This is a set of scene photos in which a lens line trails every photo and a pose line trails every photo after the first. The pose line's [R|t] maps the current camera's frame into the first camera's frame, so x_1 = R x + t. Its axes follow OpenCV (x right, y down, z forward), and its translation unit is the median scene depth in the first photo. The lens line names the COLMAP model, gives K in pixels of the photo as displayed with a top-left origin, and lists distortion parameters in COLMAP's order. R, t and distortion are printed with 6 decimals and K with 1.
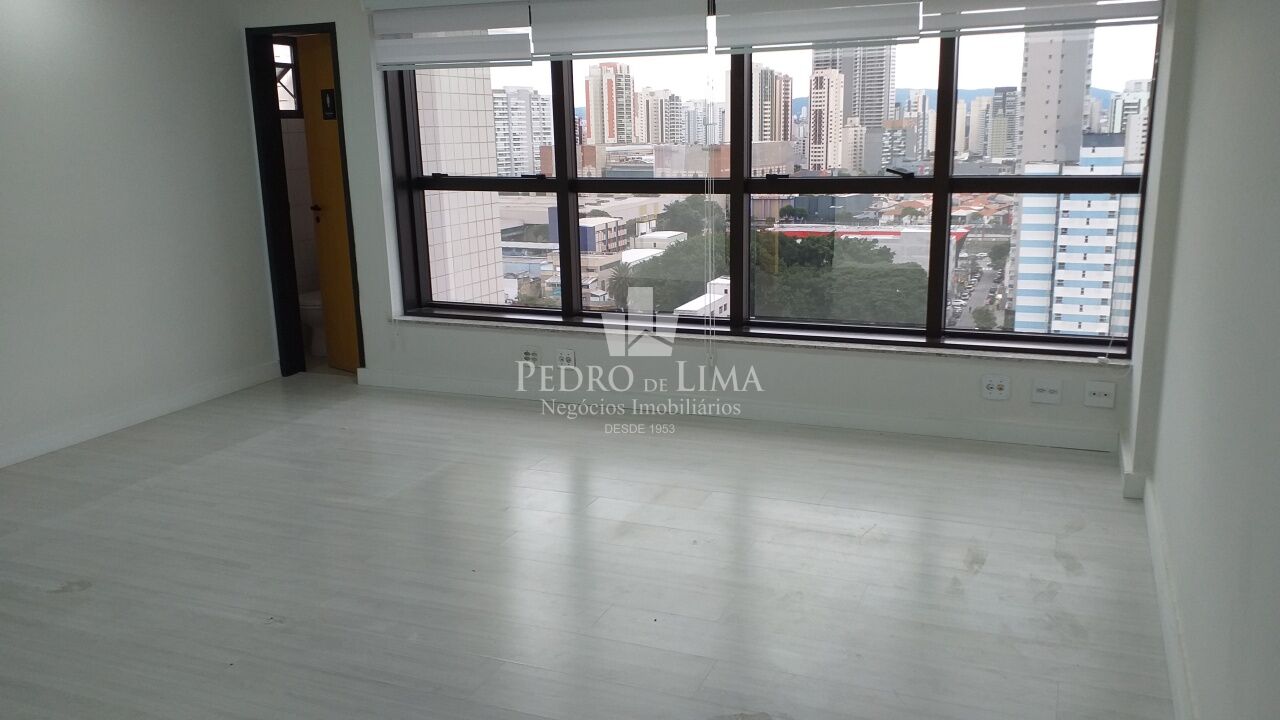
lens RADIAL K [[1024.5, 0, 658.5], [0, 1024.5, 359.8], [0, 0, 1]] dist [0.077963, -0.137813]
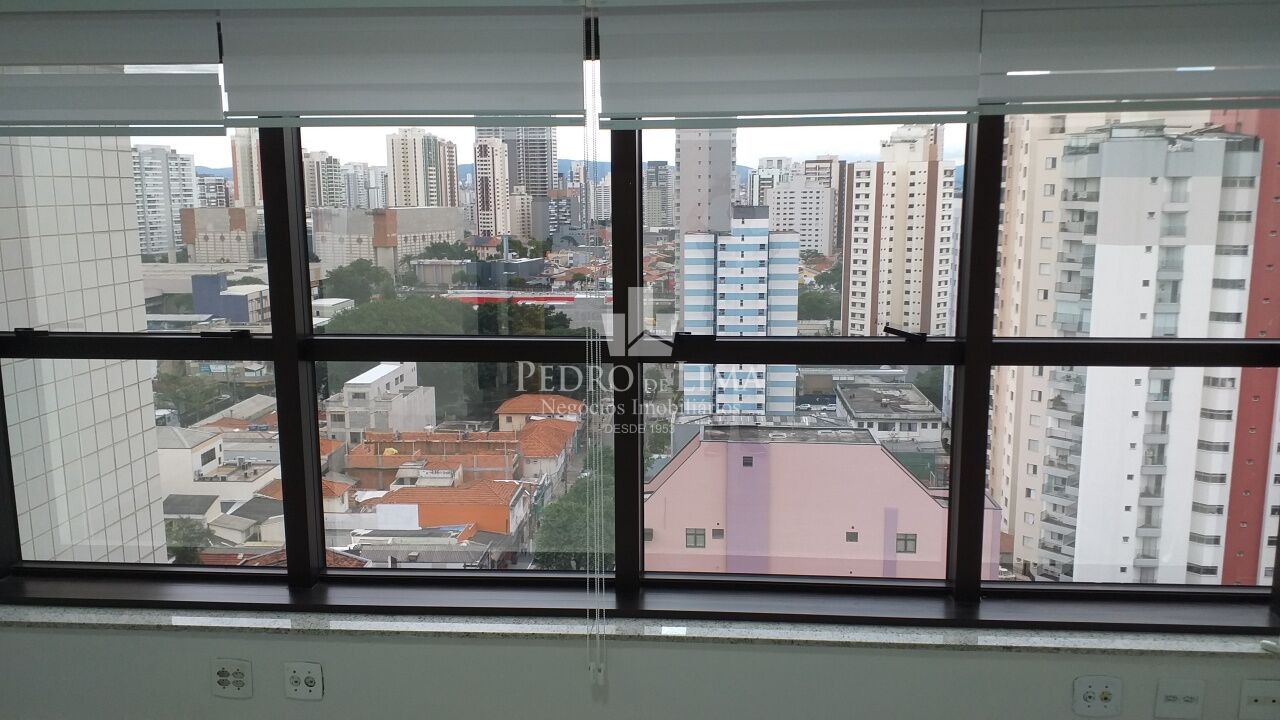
lens RADIAL K [[1024.5, 0, 666.1], [0, 1024.5, 347.9], [0, 0, 1]] dist [0.077963, -0.137813]
pose [[0.948130, -0.032083, 0.316258, -0.081148], [0.055328, 0.996364, -0.064795, -0.132618], [-0.313030, 0.078932, 0.946458, 0.446302]]
